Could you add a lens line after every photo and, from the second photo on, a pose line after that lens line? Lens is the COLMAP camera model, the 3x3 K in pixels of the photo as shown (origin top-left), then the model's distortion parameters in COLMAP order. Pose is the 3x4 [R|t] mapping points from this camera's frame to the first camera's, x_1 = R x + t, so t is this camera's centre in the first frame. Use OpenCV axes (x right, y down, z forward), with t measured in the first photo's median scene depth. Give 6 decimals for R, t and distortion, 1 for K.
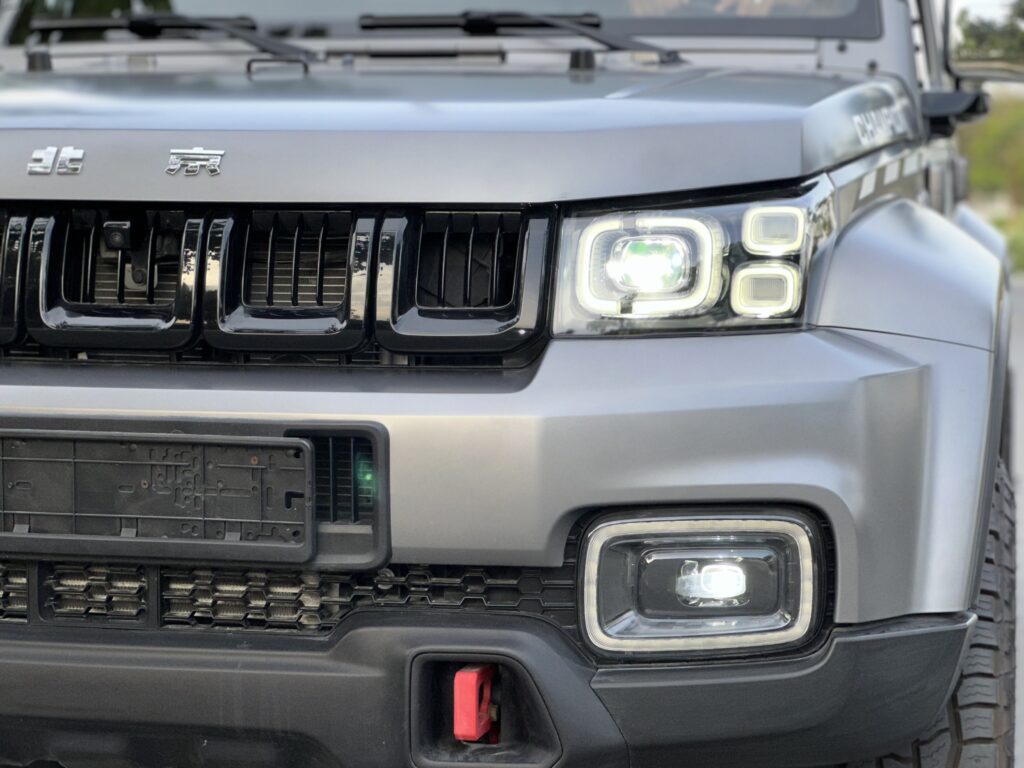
lens RADIAL K [[2299.8, 0, 512.0], [0, 2299.8, 384.0], [0, 0, 1]] dist [-0.040905, -0.214584]
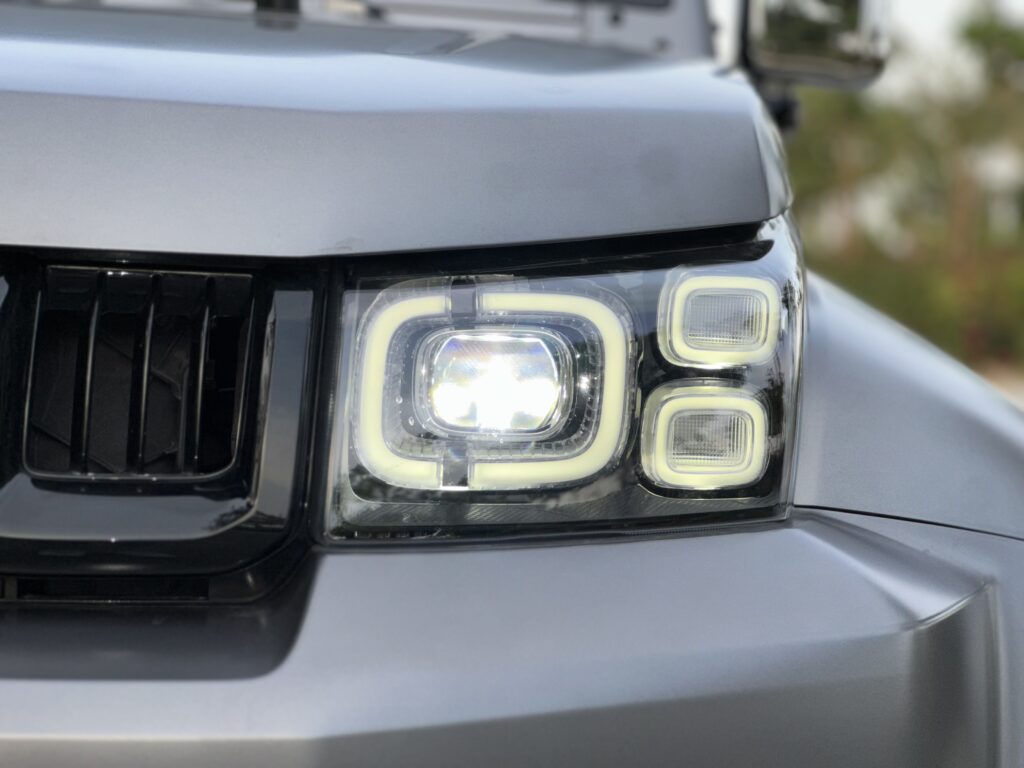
lens RADIAL K [[2299.8, 0, 512.0], [0, 2299.8, 384.0], [0, 0, 1]] dist [-0.040905, -0.214584]
pose [[0.957260, 0.016277, 0.288770, -0.080739], [-0.010410, 0.999707, -0.021840, -0.041945], [-0.289041, 0.017901, 0.957149, 0.526547]]
